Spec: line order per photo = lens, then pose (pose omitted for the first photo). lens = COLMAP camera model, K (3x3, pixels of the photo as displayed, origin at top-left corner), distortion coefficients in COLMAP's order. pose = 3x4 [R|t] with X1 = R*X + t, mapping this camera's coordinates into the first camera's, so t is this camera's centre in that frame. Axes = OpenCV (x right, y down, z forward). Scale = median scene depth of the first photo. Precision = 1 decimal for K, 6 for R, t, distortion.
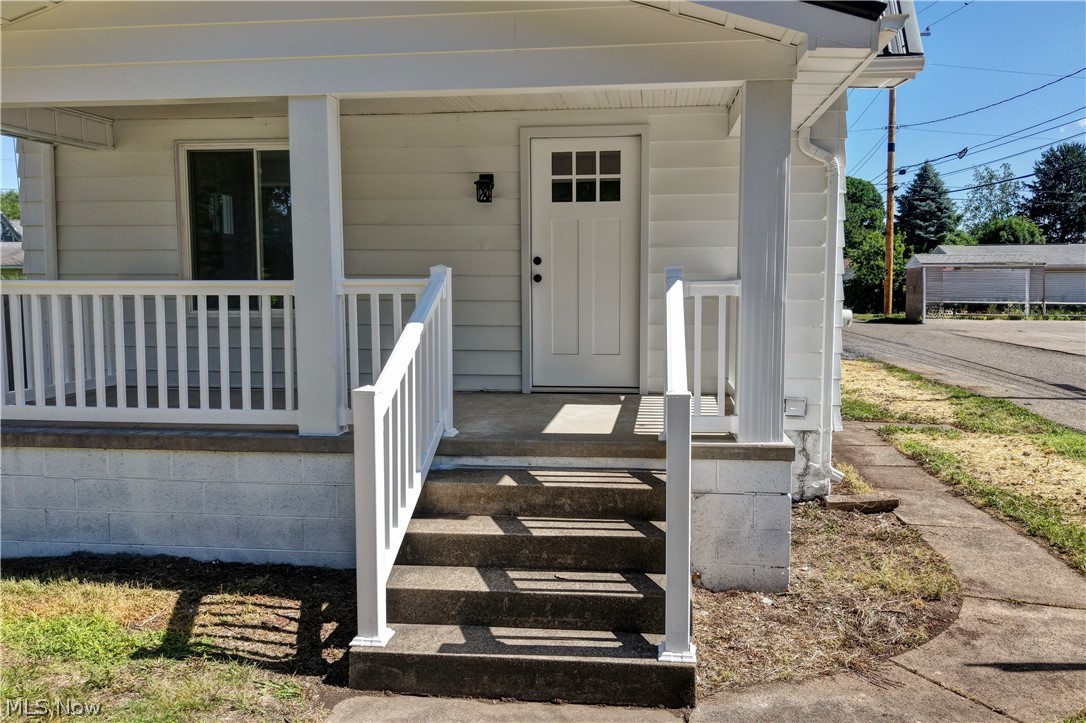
lens RADIAL K [[881.8, 0, 563.2], [0, 881.8, 364.1], [0, 0, 1]] dist [0.032177, -0.029364]
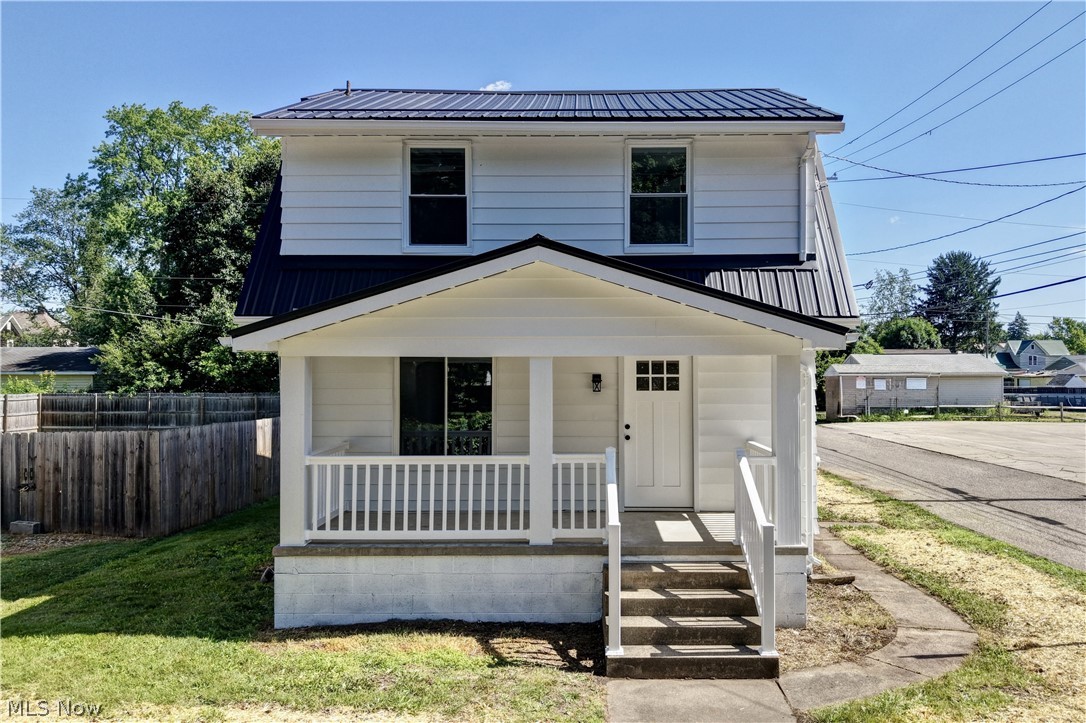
lens RADIAL K [[886.0, 0, 582.0], [0, 886.0, 358.7], [0, 0, 1]] dist [0.035398, -0.040375]
pose [[0.993946, 0.001428, 0.109858, -0.408381], [0.009902, 0.994682, -0.102520, -0.111787], [-0.109420, 0.102987, 0.988646, -0.824115]]
